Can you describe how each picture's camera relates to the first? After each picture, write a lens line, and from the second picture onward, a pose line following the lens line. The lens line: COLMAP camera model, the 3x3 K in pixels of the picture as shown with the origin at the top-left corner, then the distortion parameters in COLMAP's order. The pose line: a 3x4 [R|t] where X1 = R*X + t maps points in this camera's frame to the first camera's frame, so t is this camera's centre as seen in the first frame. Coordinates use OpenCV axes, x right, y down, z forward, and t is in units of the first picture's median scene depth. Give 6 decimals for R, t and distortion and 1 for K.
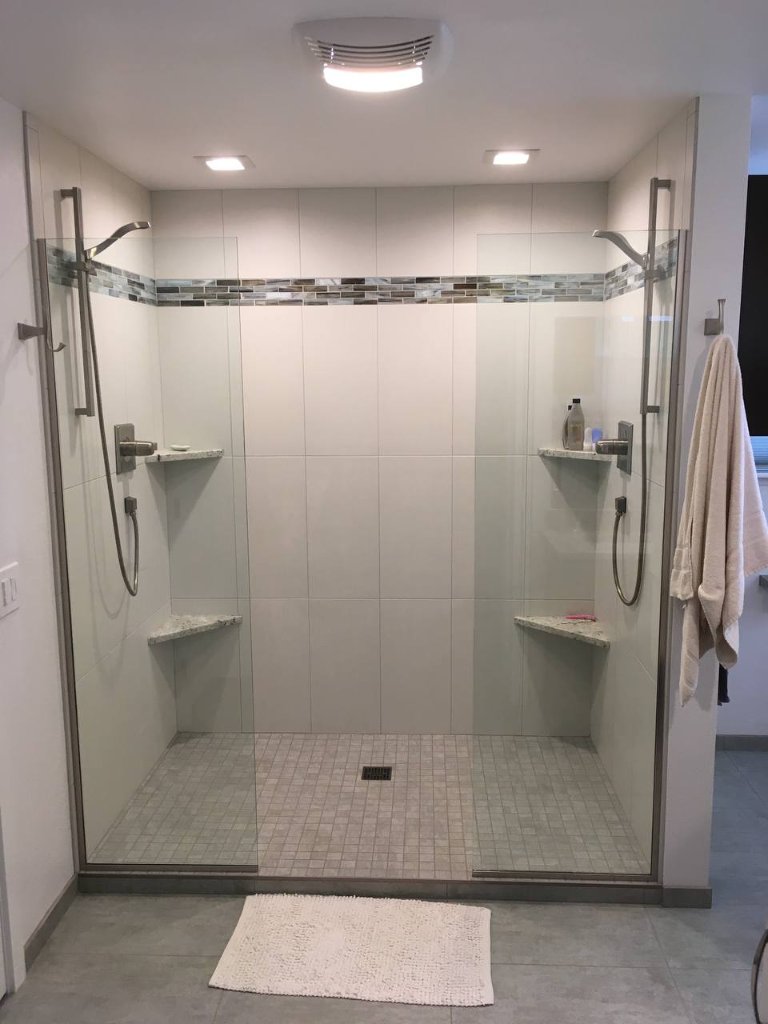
lens RADIAL K [[855.7, 0, 384.0], [0, 855.7, 512.0], [0, 0, 1]] dist [-0.001348, 0.001177]
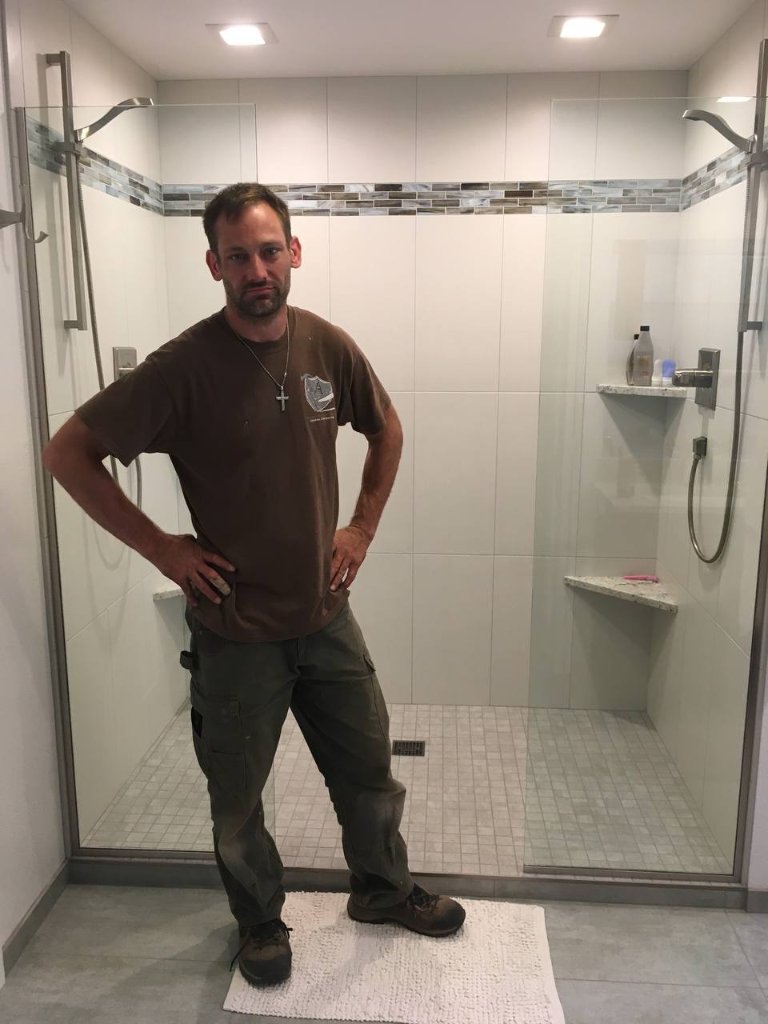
lens RADIAL K [[885.8, 0, 384.0], [0, 885.8, 512.0], [0, 0, 1]] dist [-0.002908, -0.012416]
pose [[0.999642, 0.012978, -0.023397, -0.017351], [-0.011906, 0.998898, 0.045403, 0.020249], [0.023960, -0.045108, 0.998695, 0.100584]]
